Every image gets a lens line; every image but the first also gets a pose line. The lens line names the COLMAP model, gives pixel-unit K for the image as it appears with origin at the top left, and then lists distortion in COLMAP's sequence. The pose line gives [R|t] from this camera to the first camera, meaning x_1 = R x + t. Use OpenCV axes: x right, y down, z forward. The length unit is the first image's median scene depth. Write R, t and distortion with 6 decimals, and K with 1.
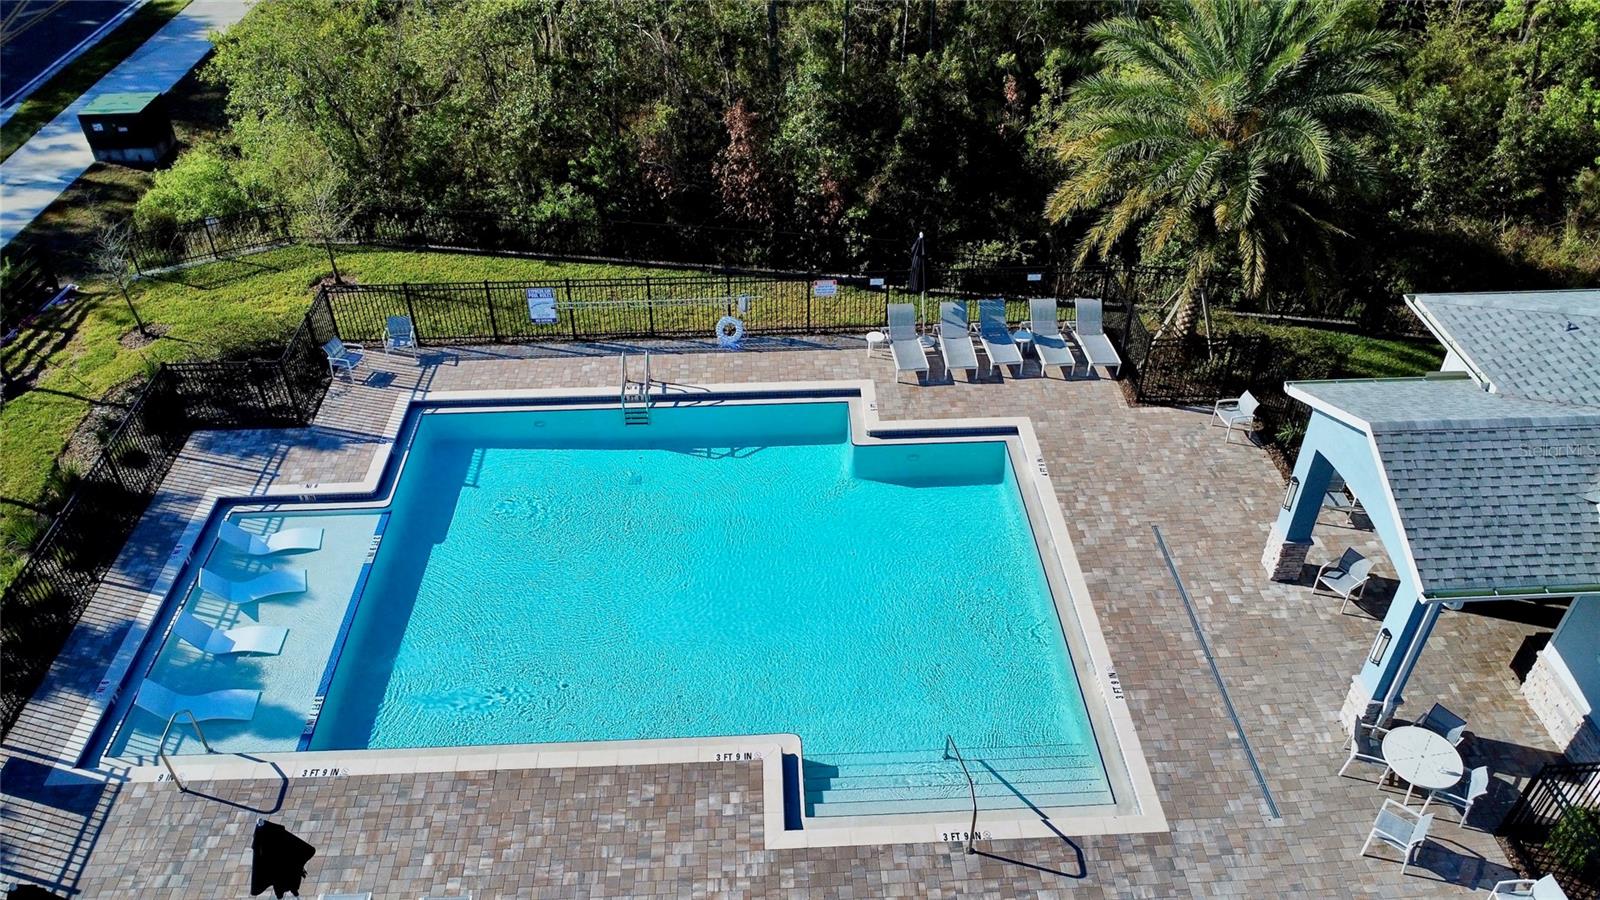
lens RADIAL K [[1178.2, 0, 804.5], [0, 1178.2, 461.2], [0, 0, 1]] dist [-0.058836, 0.032000]
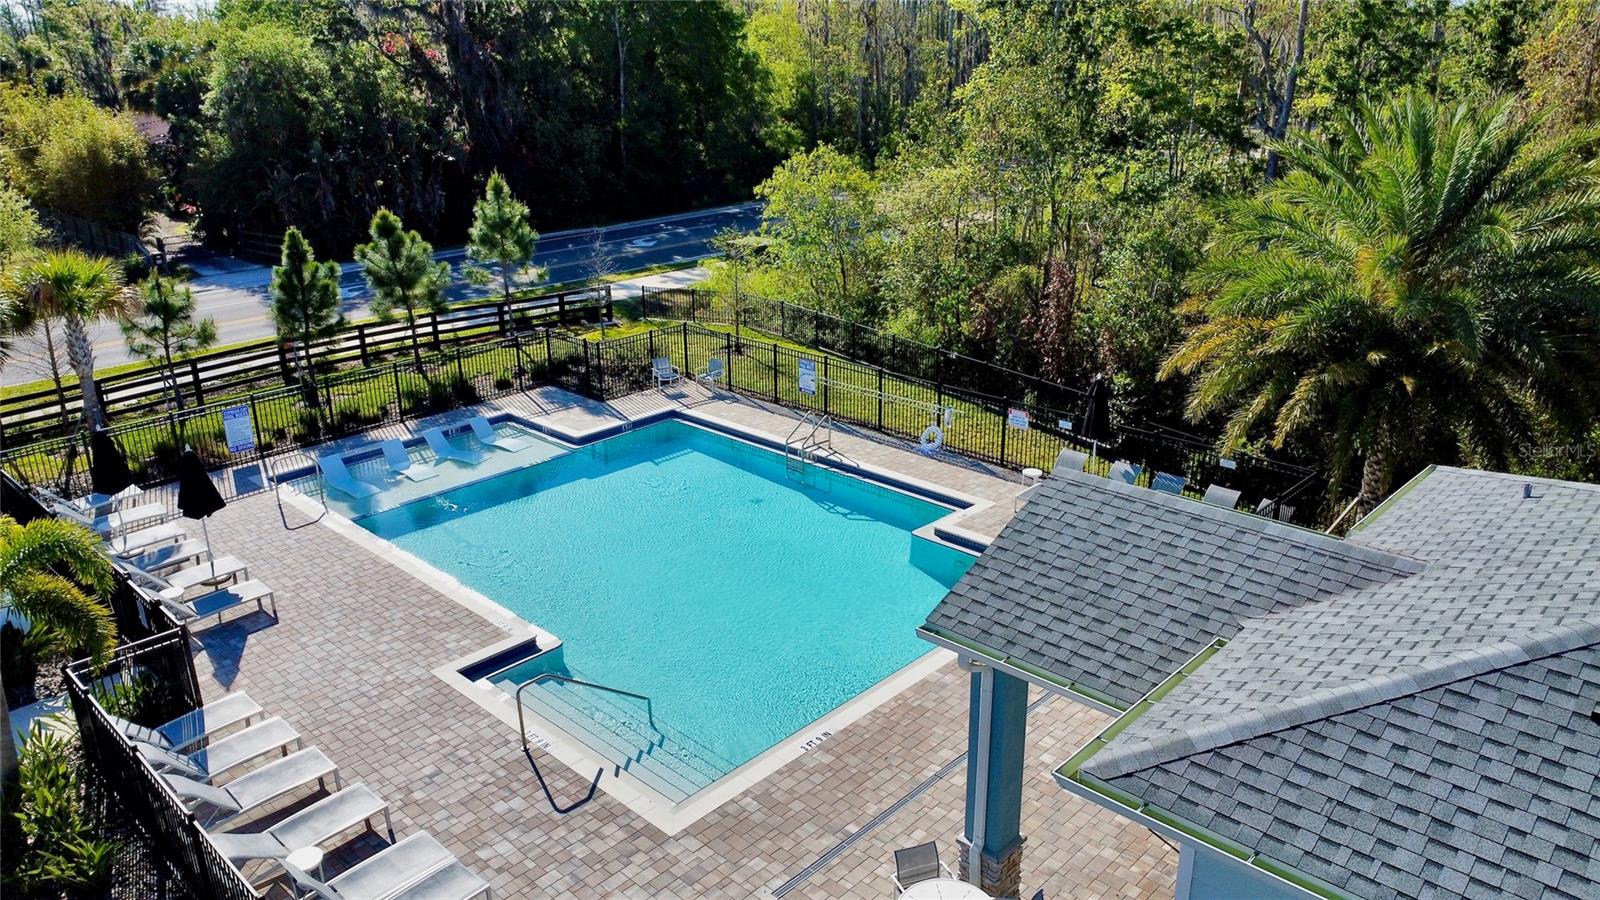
lens RADIAL K [[1178.2, 0, 804.5], [0, 1178.2, 461.2], [0, 0, 1]] dist [-0.058836, 0.032000]
pose [[0.685096, 0.240875, -0.687476, 0.655020], [-0.442805, 0.887076, -0.130462, 0.102066], [0.578418, 0.393796, 0.714392, 0.240659]]
